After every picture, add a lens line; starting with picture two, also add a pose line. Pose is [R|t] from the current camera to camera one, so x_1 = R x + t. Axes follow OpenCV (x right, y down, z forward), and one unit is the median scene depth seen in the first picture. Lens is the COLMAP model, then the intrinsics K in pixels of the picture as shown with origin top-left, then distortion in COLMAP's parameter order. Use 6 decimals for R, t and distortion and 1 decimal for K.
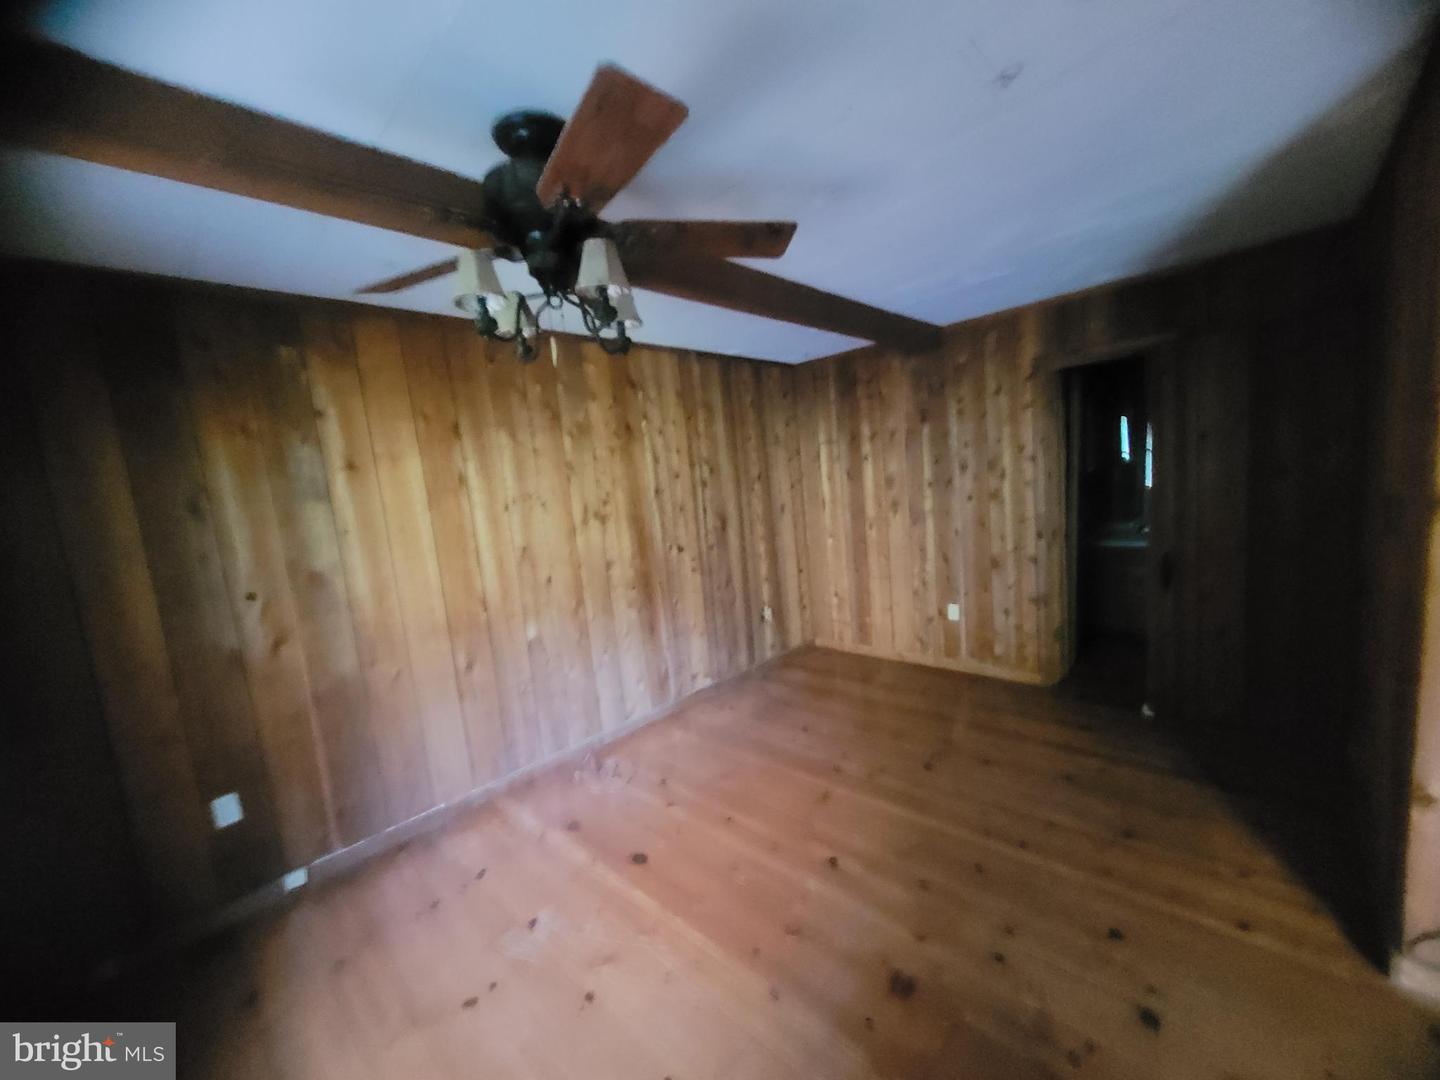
lens RADIAL K [[559.0, 0, 720.5], [0, 559.0, 551.0], [0, 0, 1]] dist [0.000407, -0.000236]
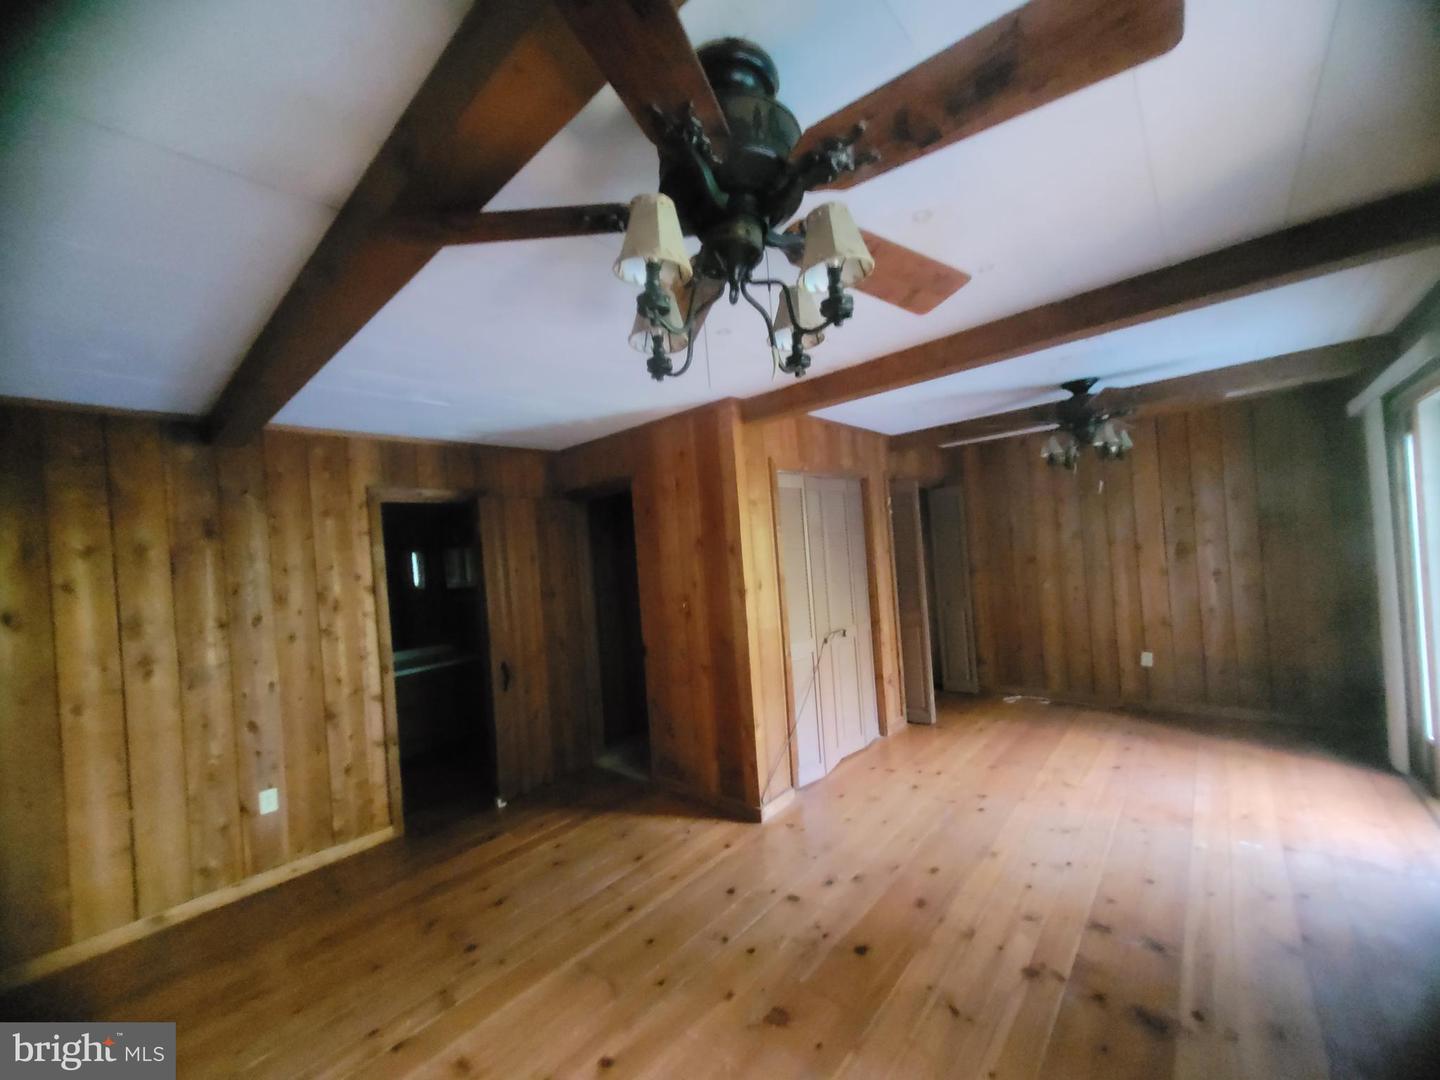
lens RADIAL K [[559.0, 0, 720.5], [0, 559.0, 551.0], [0, 0, 1]] dist [0.000407, -0.000236]
pose [[-0.035893, 0.104671, 0.993859, -0.386596], [0.212628, 0.972529, -0.094746, -0.011982], [-0.976474, 0.207922, -0.057163, 0.450411]]
